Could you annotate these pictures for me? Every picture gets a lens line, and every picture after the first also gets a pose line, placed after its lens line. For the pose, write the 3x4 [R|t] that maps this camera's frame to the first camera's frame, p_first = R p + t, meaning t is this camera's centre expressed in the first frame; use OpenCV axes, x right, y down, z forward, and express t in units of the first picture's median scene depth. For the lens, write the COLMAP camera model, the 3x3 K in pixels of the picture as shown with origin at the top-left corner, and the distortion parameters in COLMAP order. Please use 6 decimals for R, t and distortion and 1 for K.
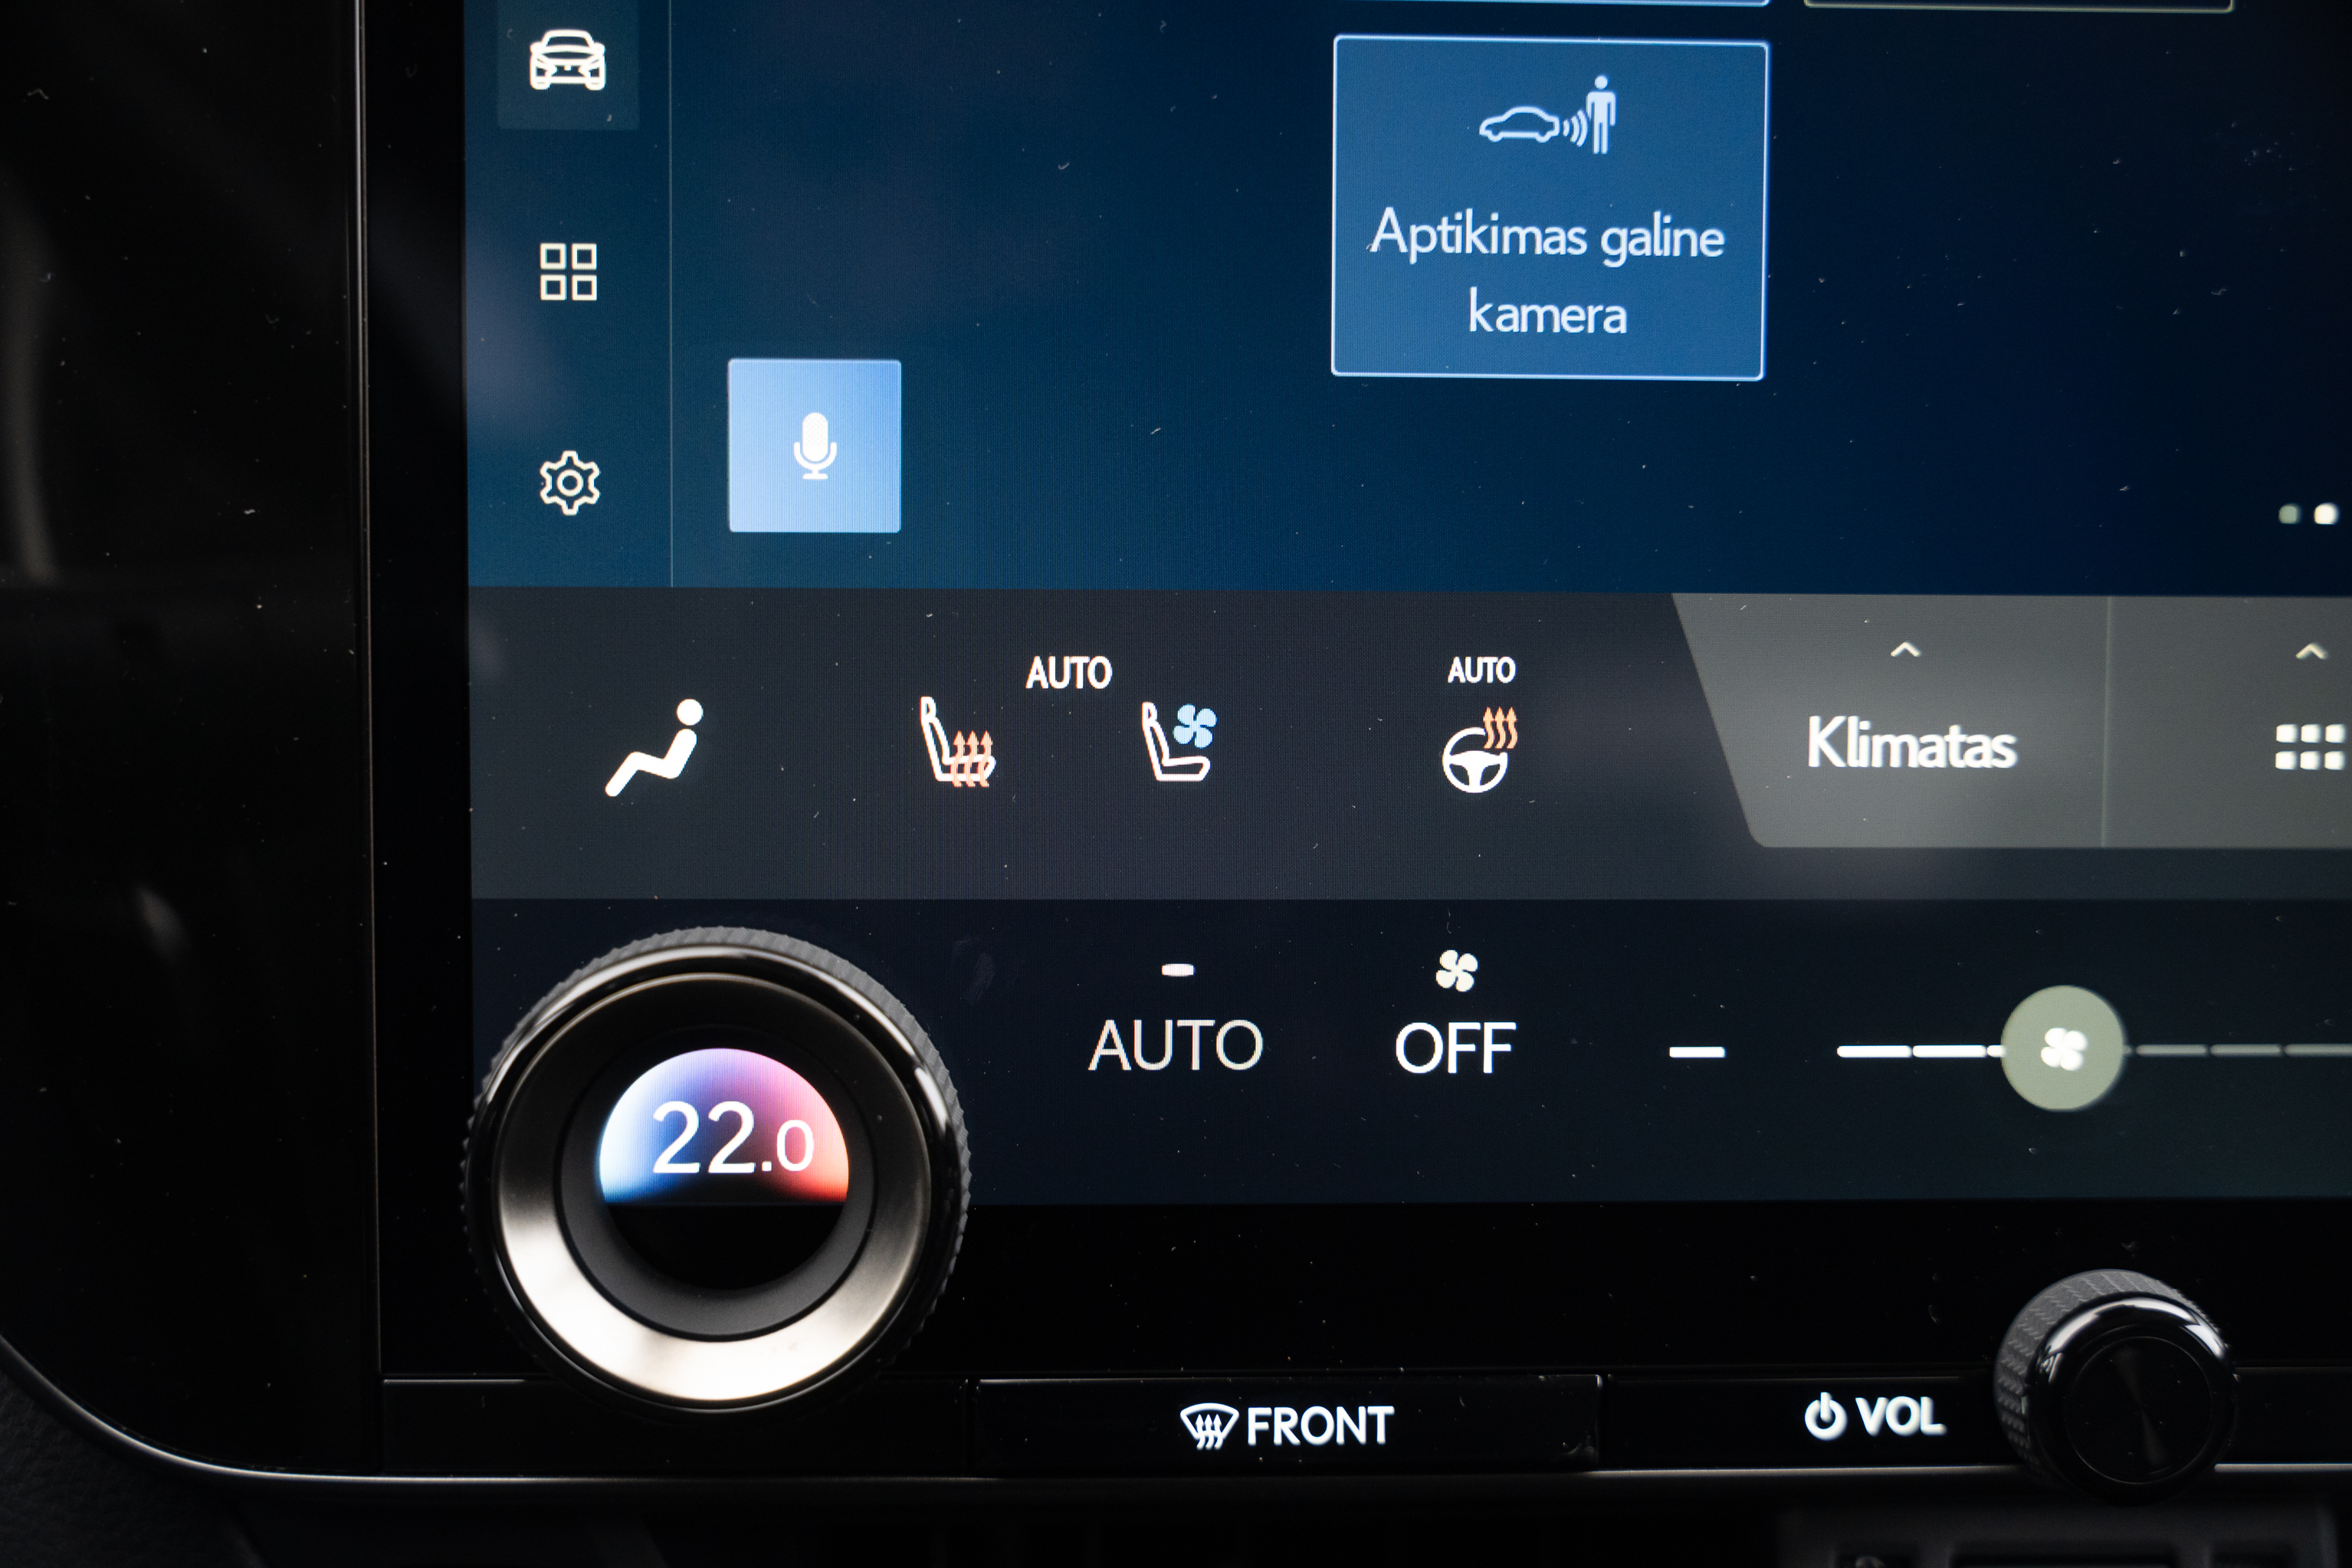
lens RADIAL K [[3001.4, 0, 1155.2], [0, 3001.4, 777.8], [0, 0, 1]] dist [-0.047047, 0.000000]
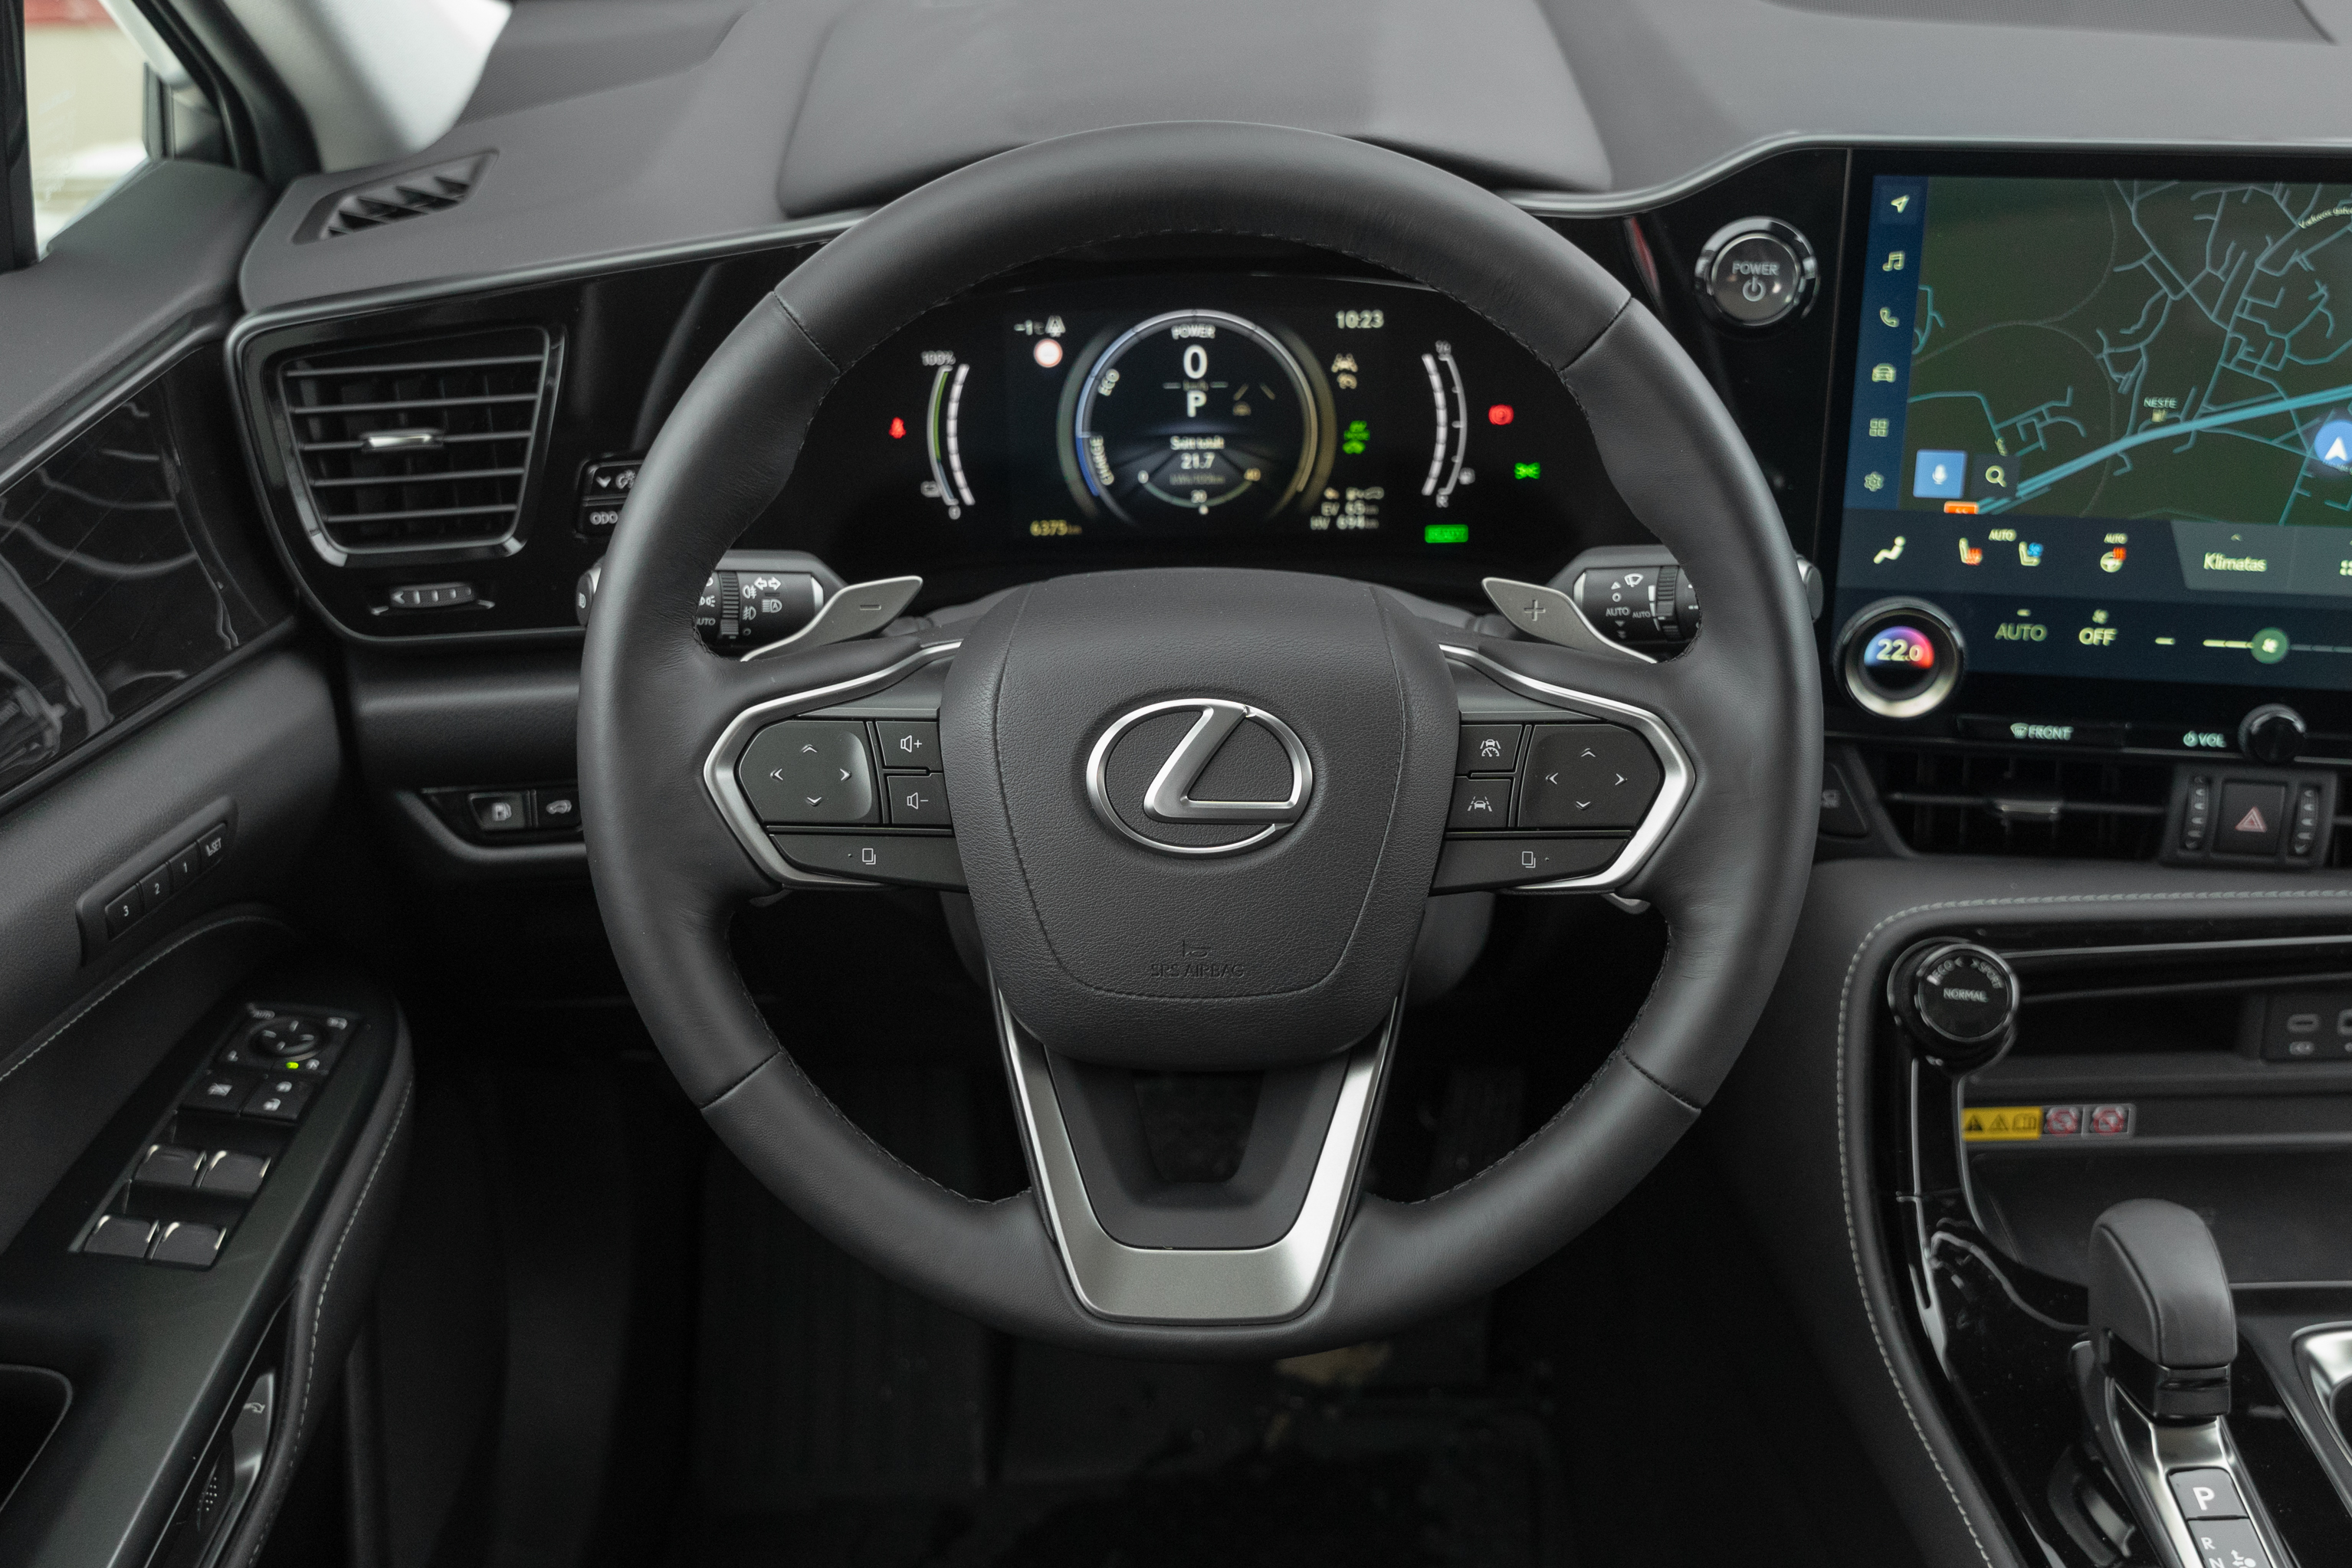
lens RADIAL K [[2571.4, 0, 1167.6], [0, 2571.4, 805.7], [0, 0, 1]] dist [0.001958, 0.000000]
pose [[0.977822, 0.068902, -0.197781, -0.392823], [-0.020911, 0.971736, 0.235143, -0.444478], [0.208392, -0.225792, 0.951625, -2.397486]]
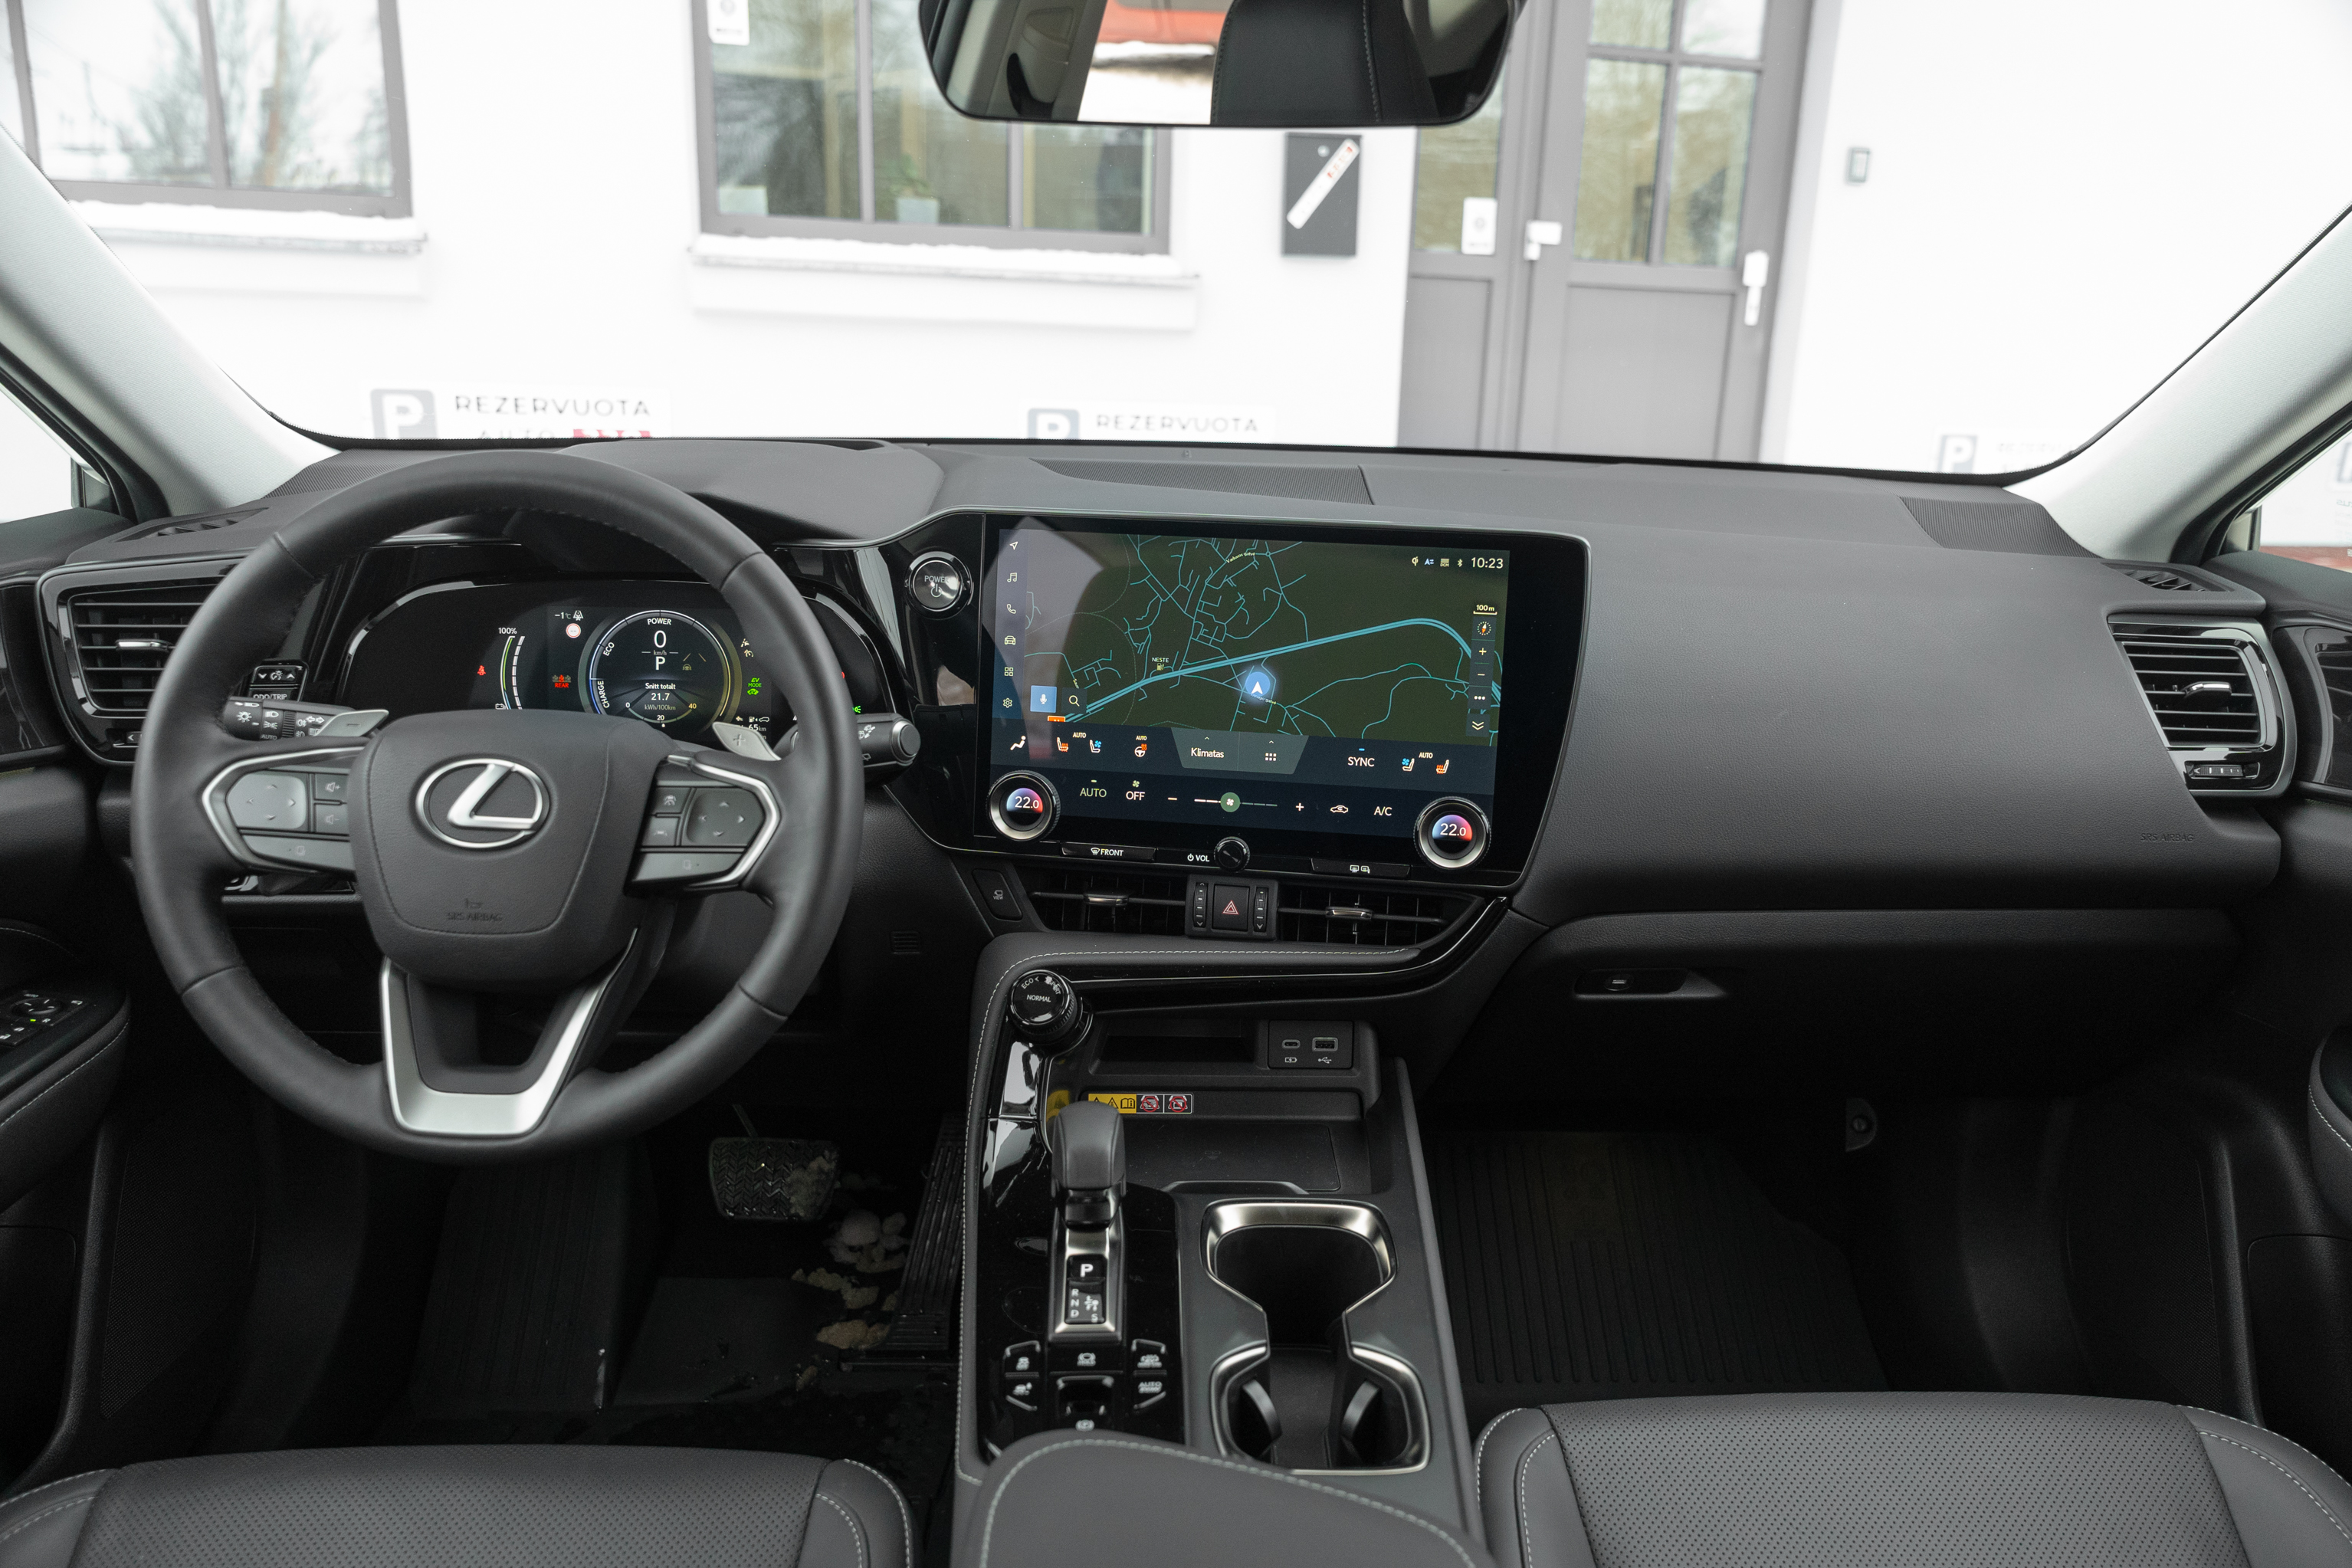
lens RADIAL K [[1703.4, 0, 1224.4], [0, 1703.4, 789.4], [0, 0, 1]] dist [0.000708, -0.010109]
pose [[0.982648, 0.059975, -0.175518, 0.942066], [-0.056401, 0.998088, 0.025285, -0.028033], [0.176699, -0.014947, 0.984151, -2.614736]]
